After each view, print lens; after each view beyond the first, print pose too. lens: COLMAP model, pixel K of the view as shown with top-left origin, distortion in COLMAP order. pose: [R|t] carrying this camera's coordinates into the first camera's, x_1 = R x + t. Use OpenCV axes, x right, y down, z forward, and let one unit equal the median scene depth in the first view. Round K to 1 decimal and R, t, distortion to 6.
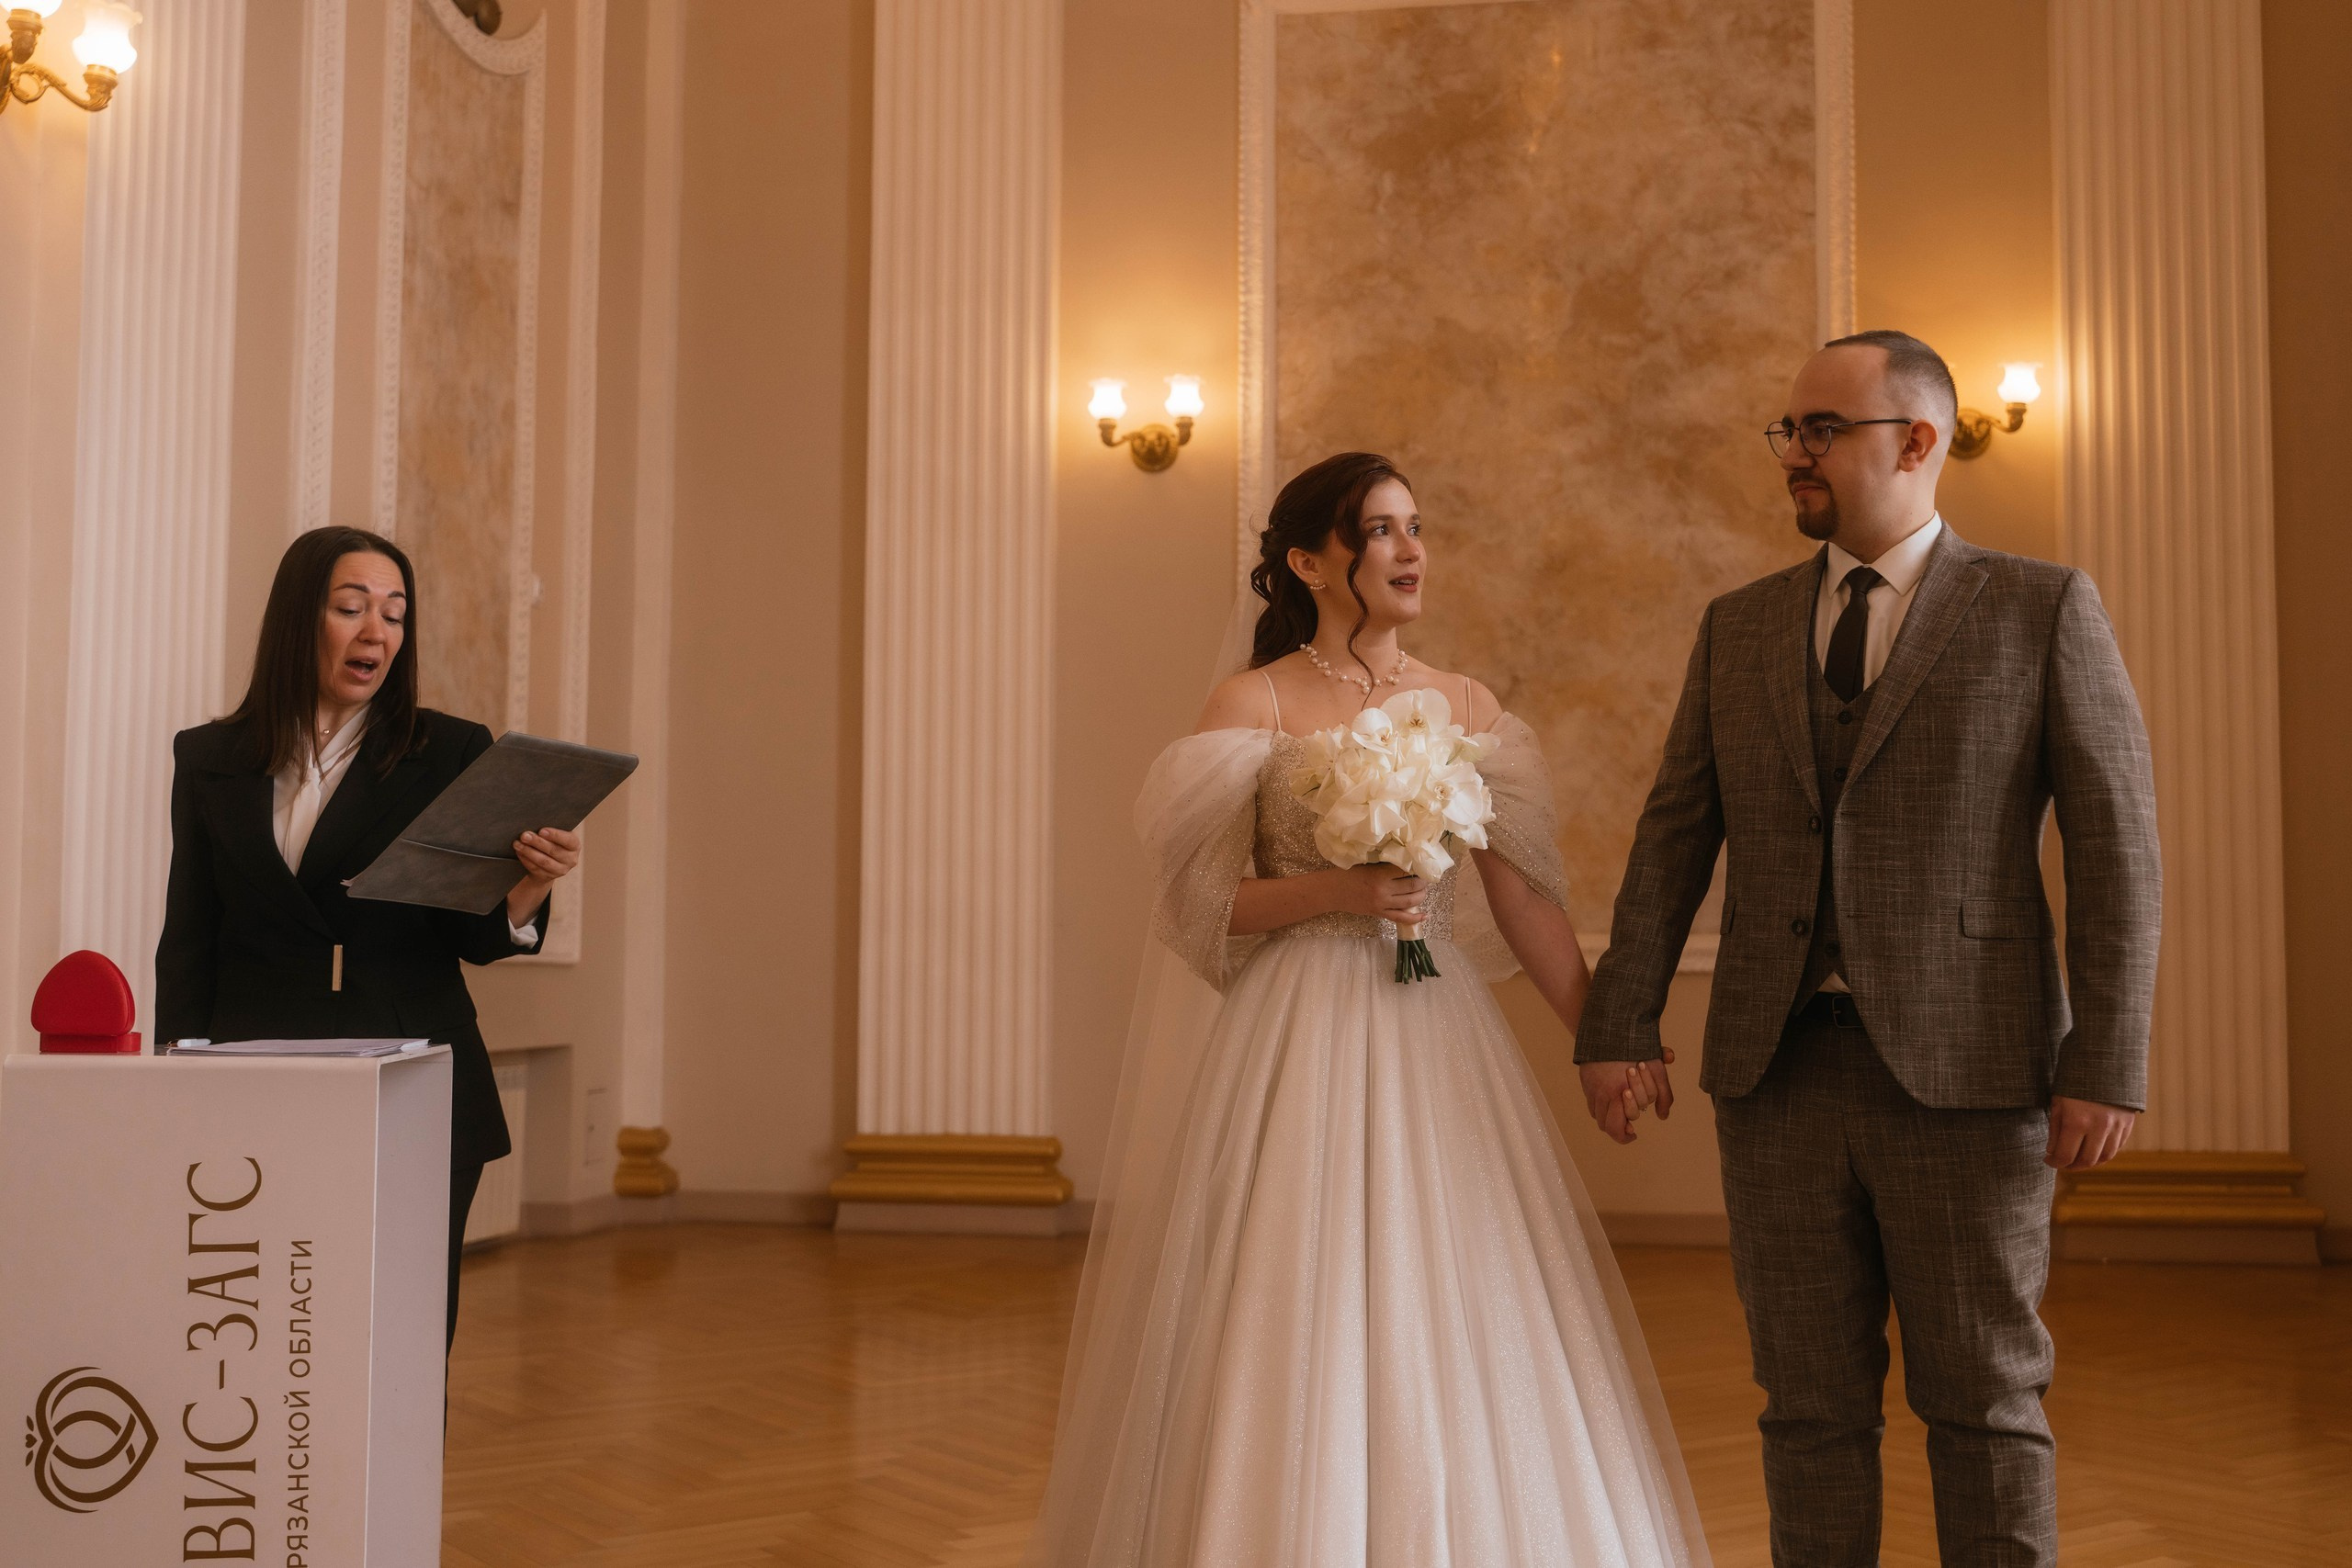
lens RADIAL K [[2465.6, 0, 1176.0], [0, 2465.6, 784.0], [0, 0, 1]] dist [-0.011240, -0.032118]
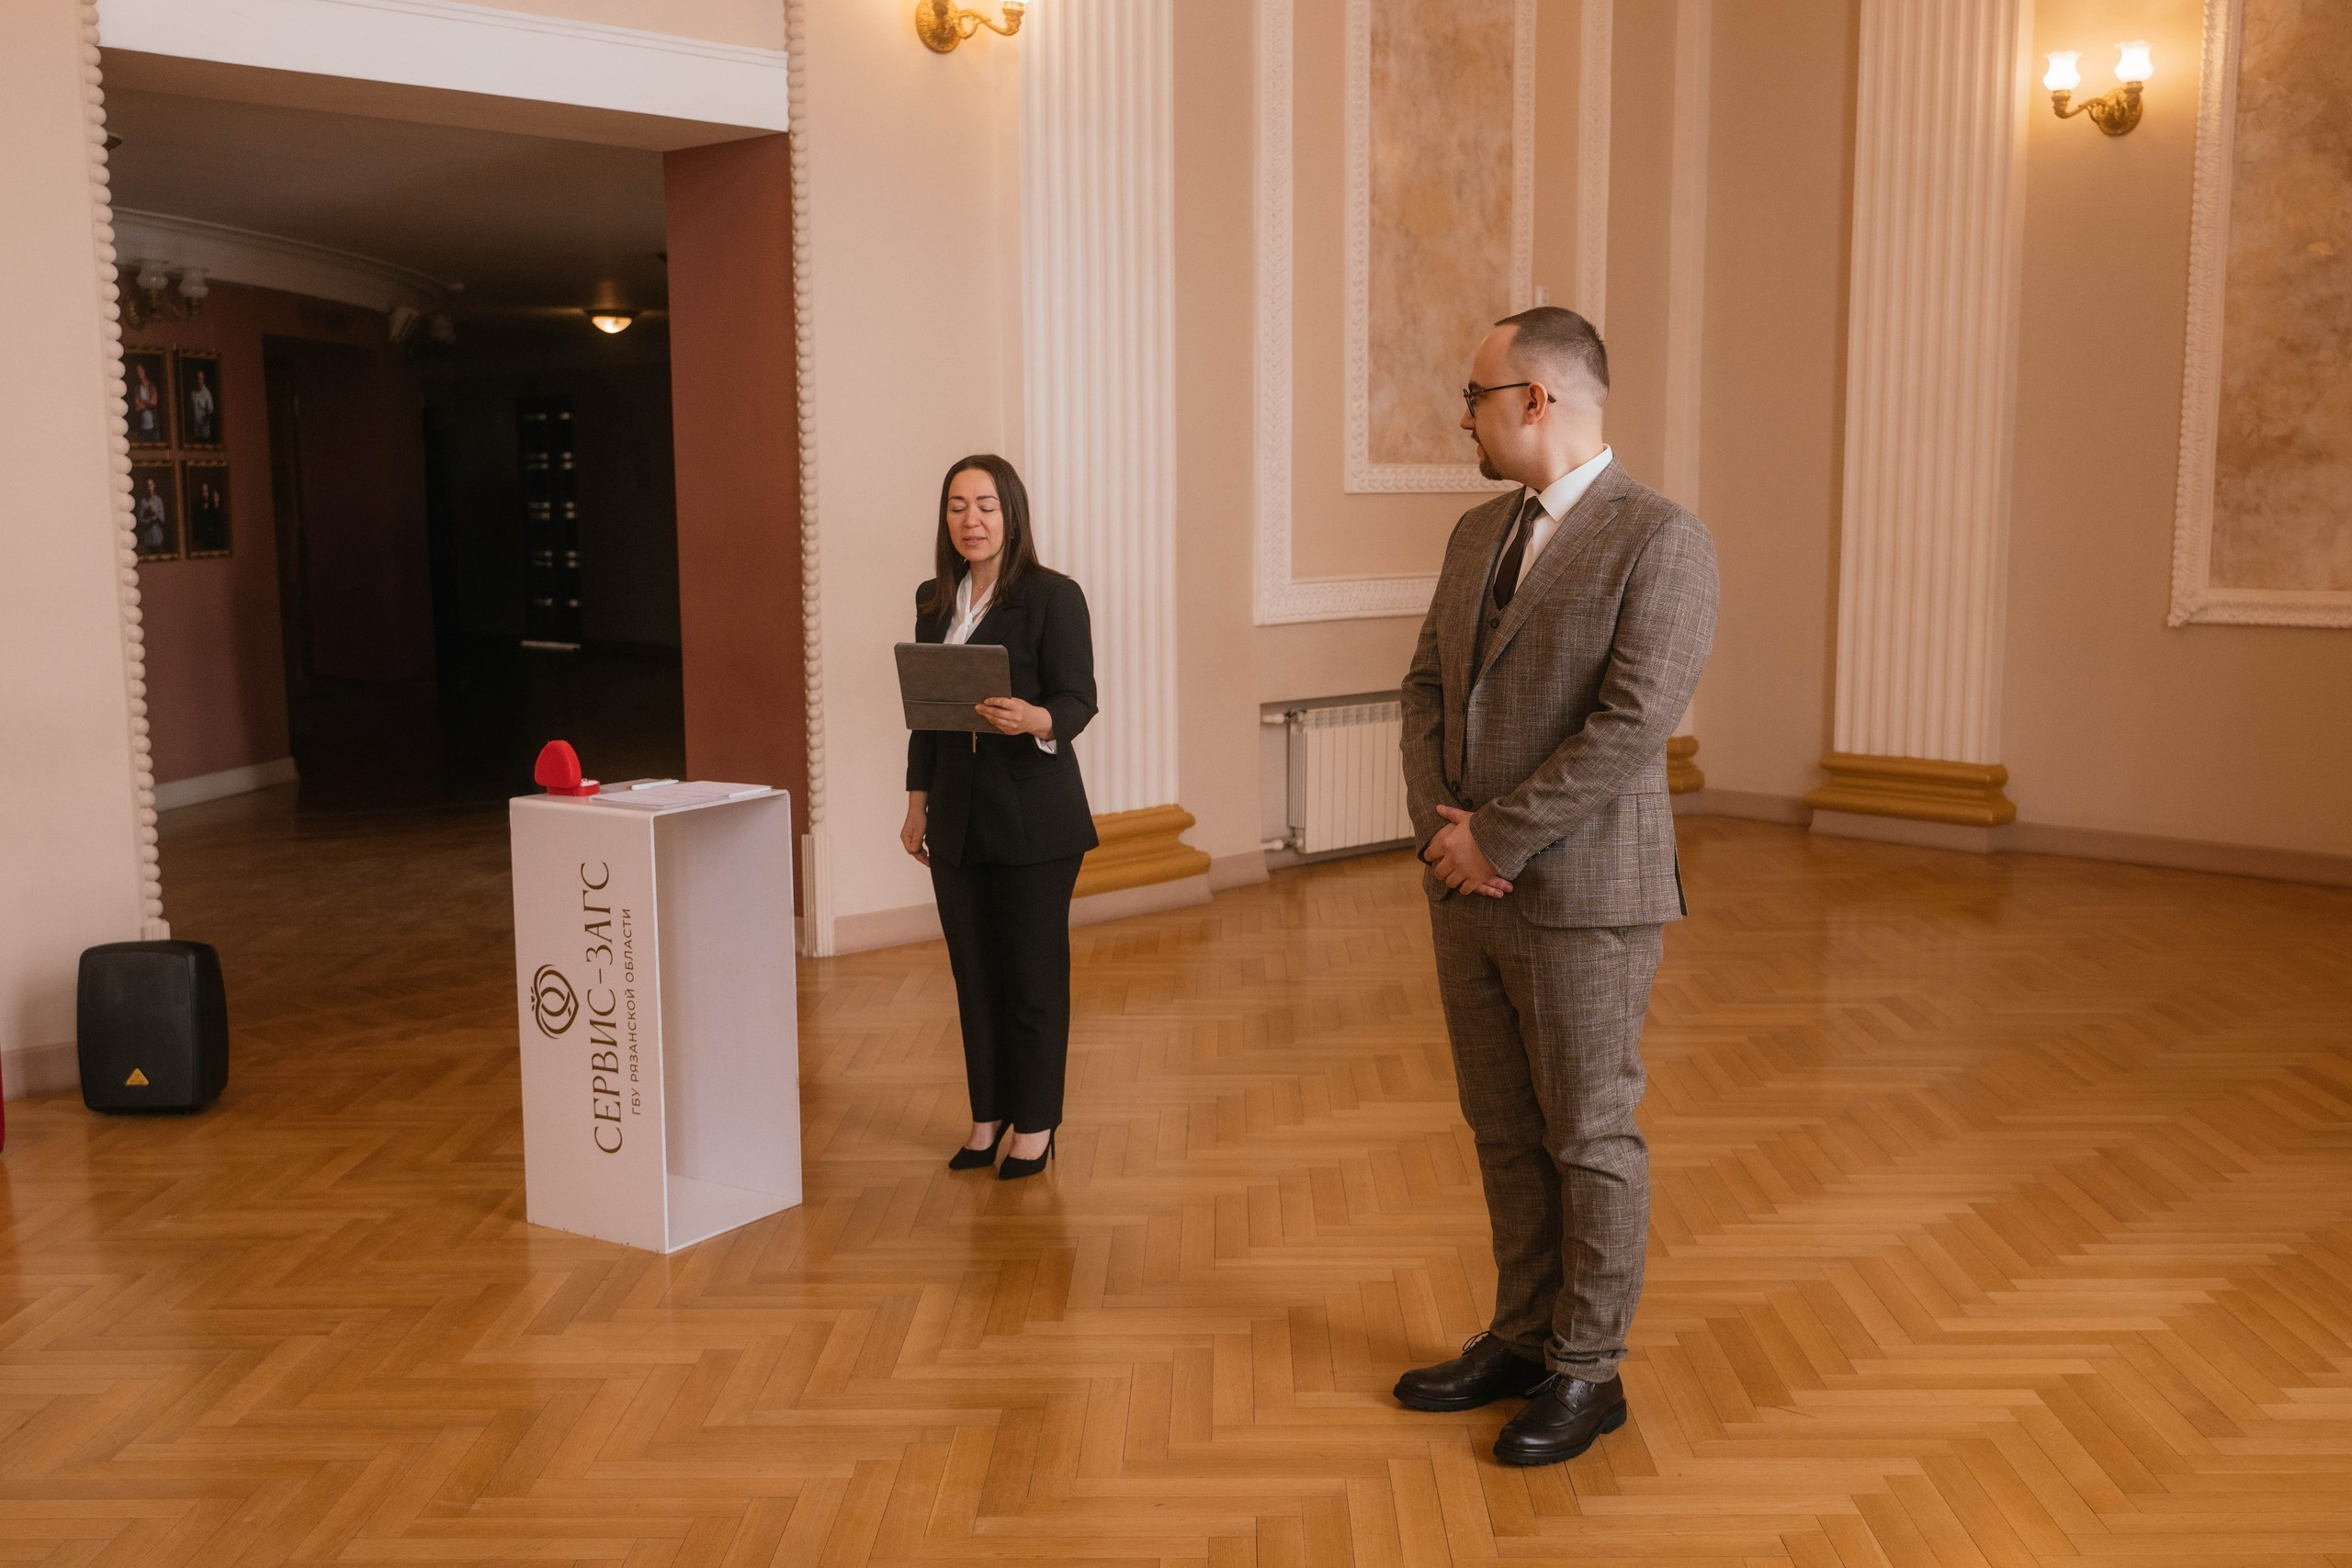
lens RADIAL K [[2267.3, 0, 1275.7], [0, 2267.3, 851.5], [0, 0, 1]] dist [-0.034502, 0.001710]
pose [[0.813428, 0.082525, -0.575782, 0.280078], [0.050252, 0.976213, 0.210910, -0.051899], [0.579491, -0.200494, 0.789932, -0.009274]]
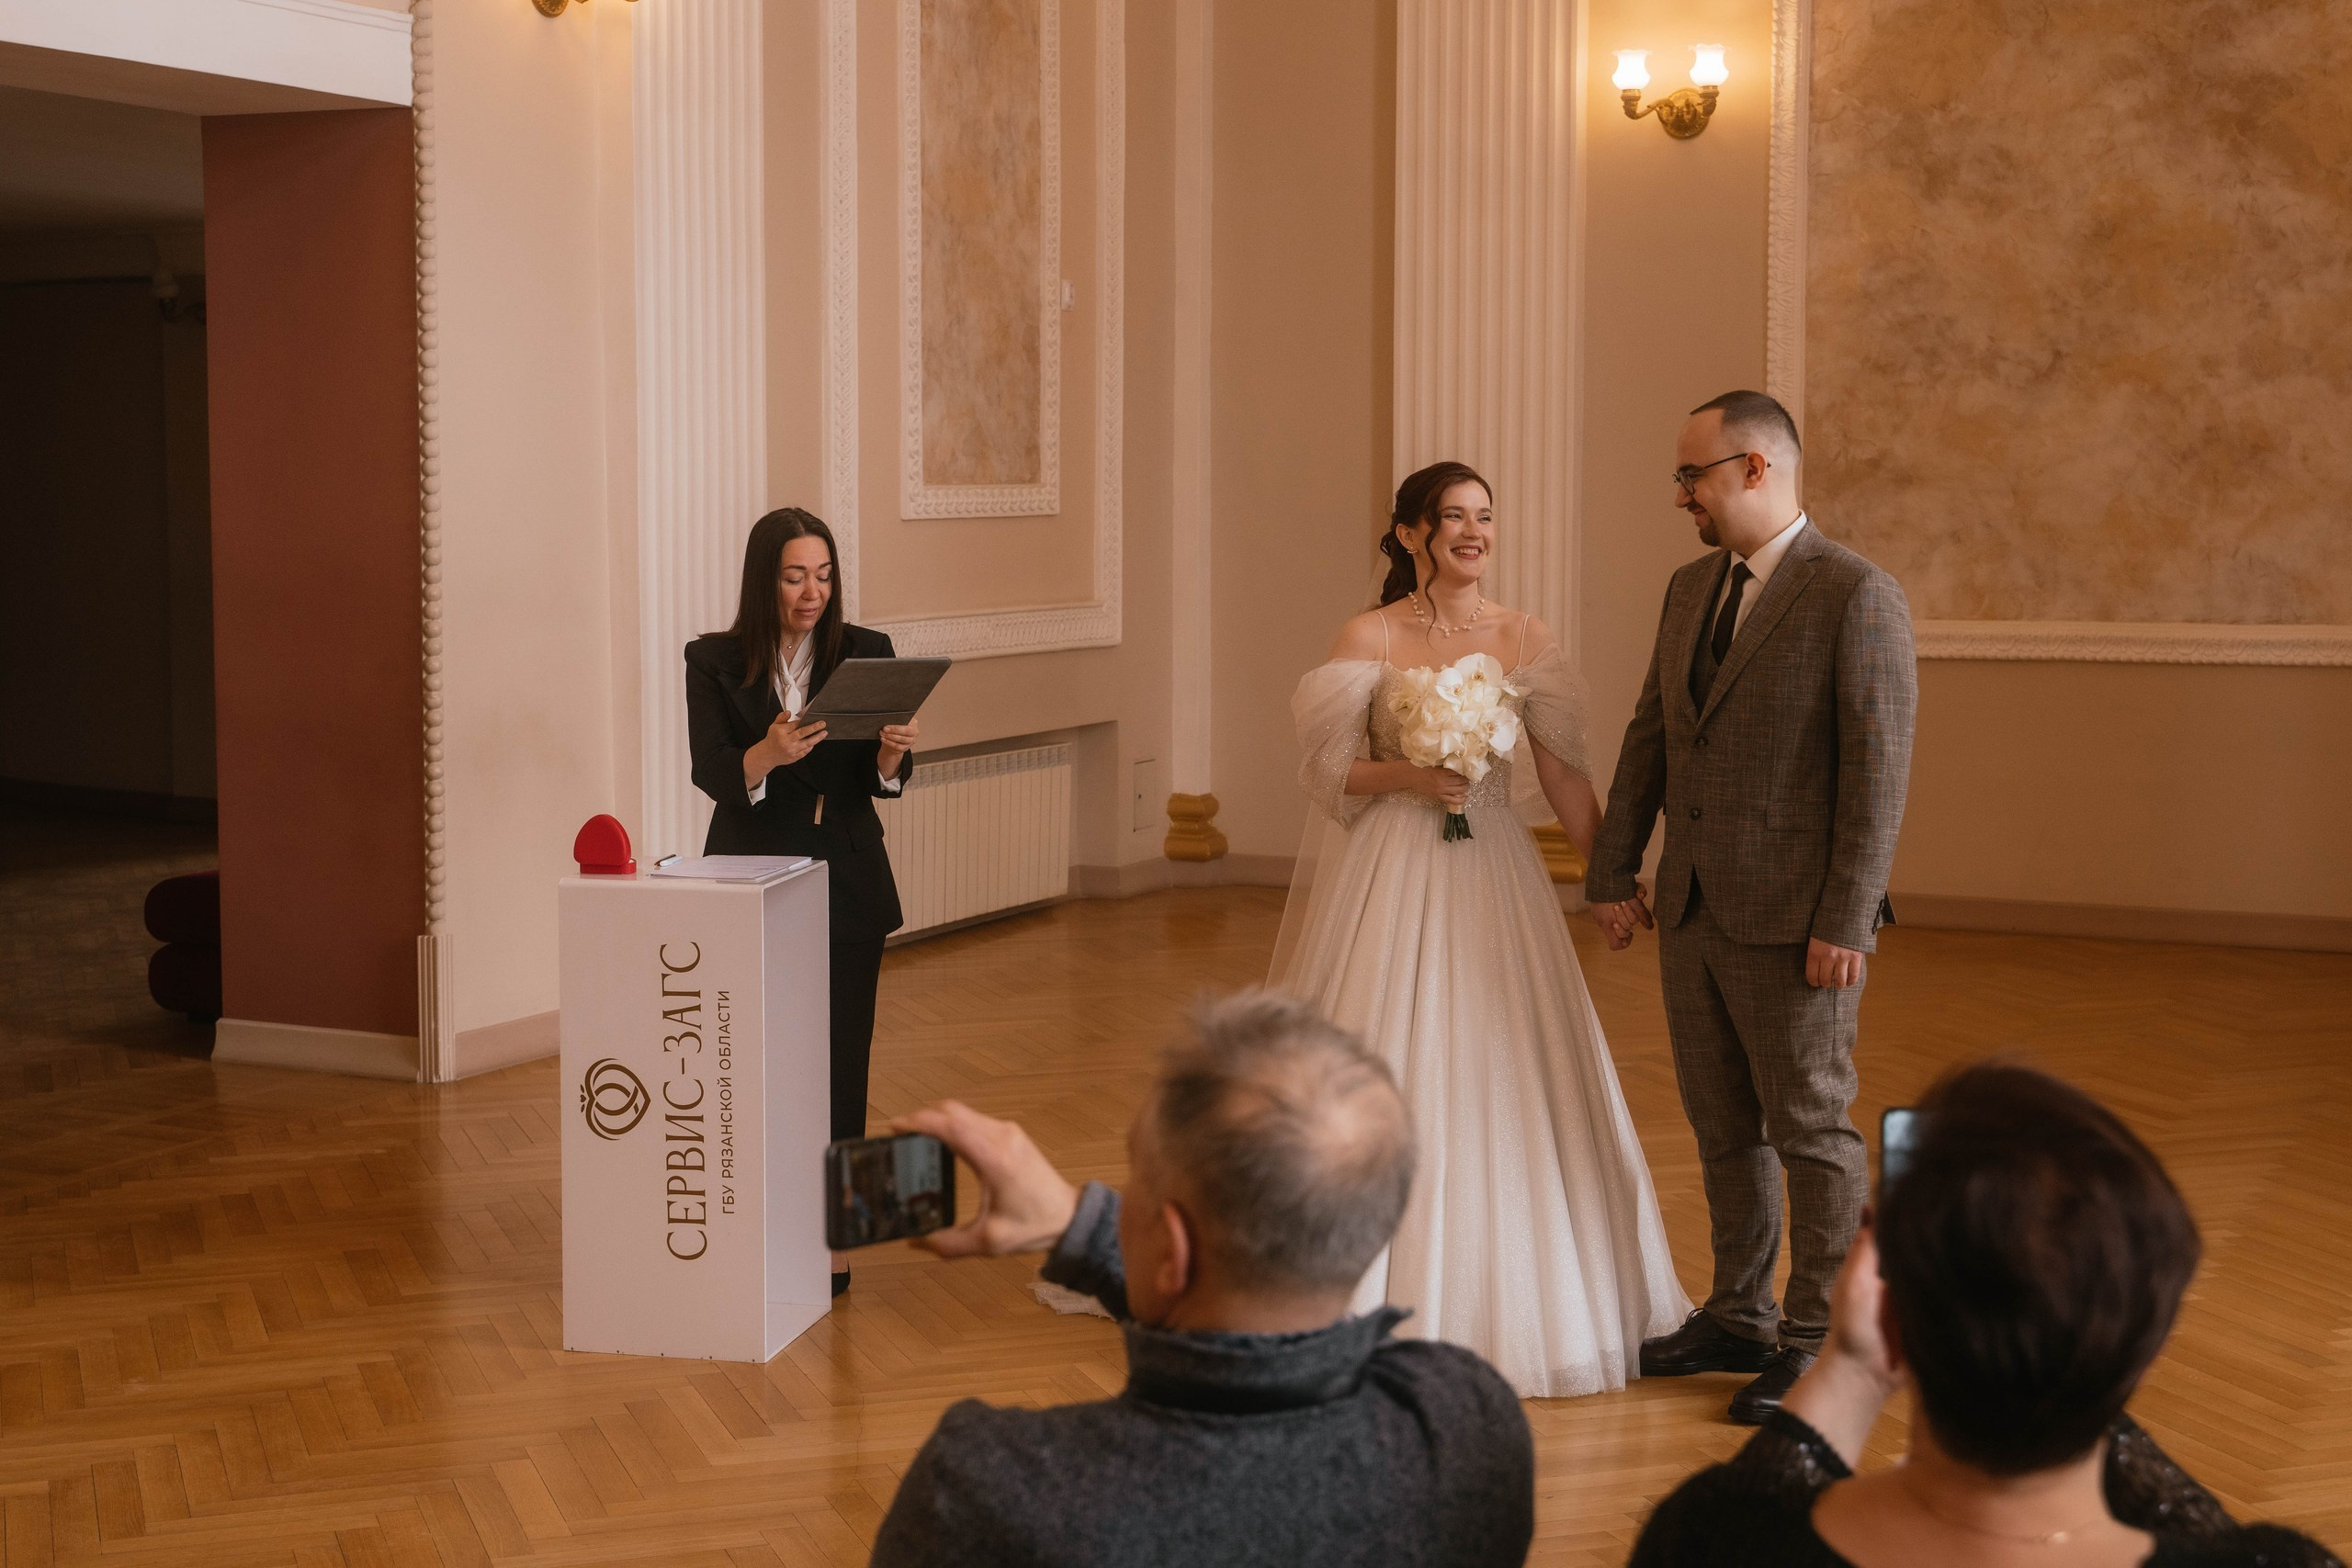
lens RADIAL K [[3101.9, 0, 1128.5], [0, 3101.9, 777.0], [0, 0, 1]] dist [-0.073954, 0.095069]
pose [[0.954739, 0.022178, -0.296616, 0.152444], [0.027282, 0.986483, 0.161575, -0.083747], [0.296191, -0.162354, 0.941229, -0.254297]]
